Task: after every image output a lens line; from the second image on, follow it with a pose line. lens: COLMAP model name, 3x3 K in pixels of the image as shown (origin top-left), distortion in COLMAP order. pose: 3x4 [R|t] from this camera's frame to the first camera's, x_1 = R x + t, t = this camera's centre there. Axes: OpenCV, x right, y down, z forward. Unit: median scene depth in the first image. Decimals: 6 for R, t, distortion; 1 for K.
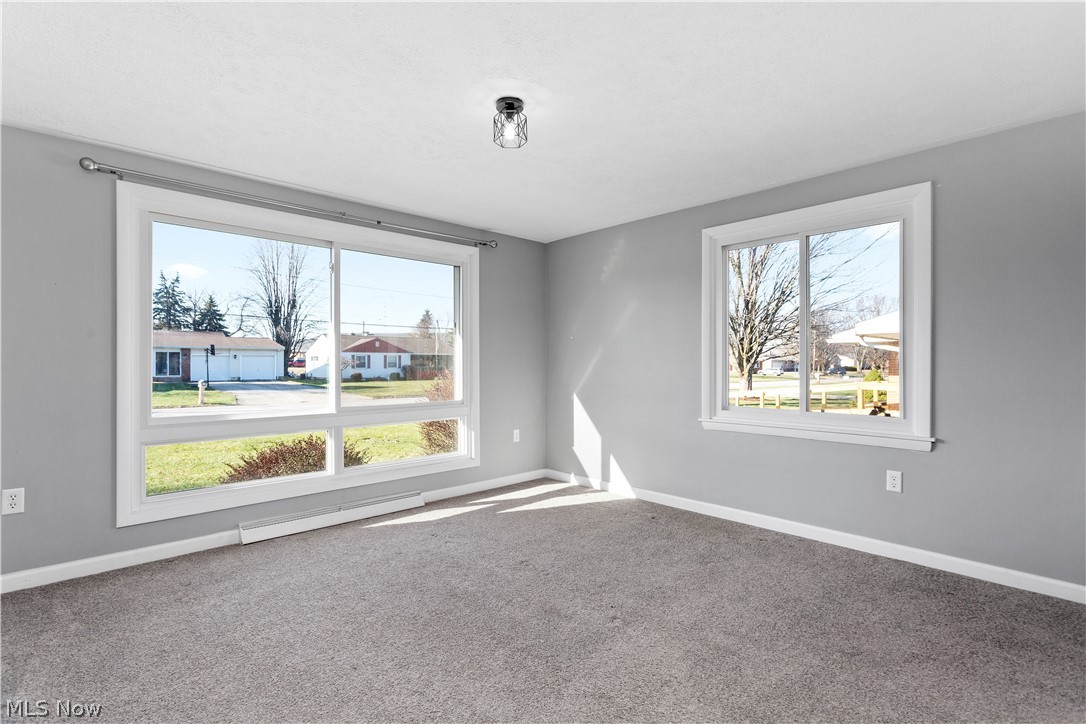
lens RADIAL K [[511.8, 0, 547.3], [0, 511.8, 363.1], [0, 0, 1]] dist [-0.000729, 0.001026]
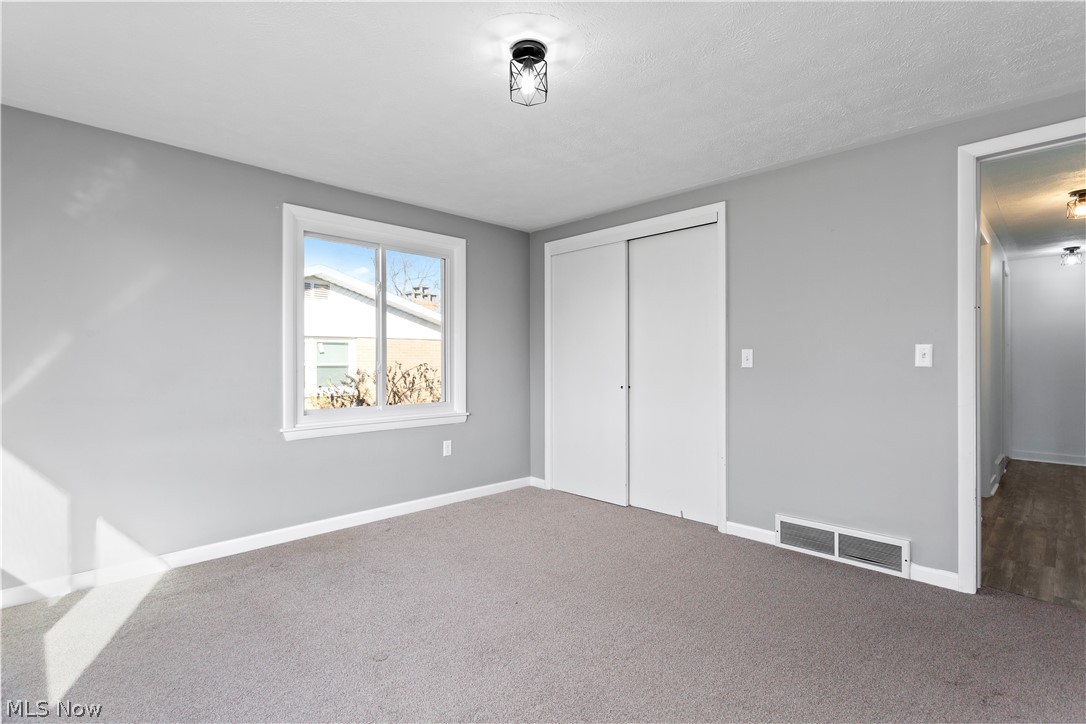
lens RADIAL K [[511.8, 0, 546.6], [0, 511.8, 360.0], [0, 0, 1]] dist [-0.000729, 0.001026]
pose [[-0.015537, -0.000628, 0.999879, -0.542546], [-0.001810, 0.999998, 0.000600, -0.005581], [-0.999878, -0.001801, -0.015538, 0.582964]]
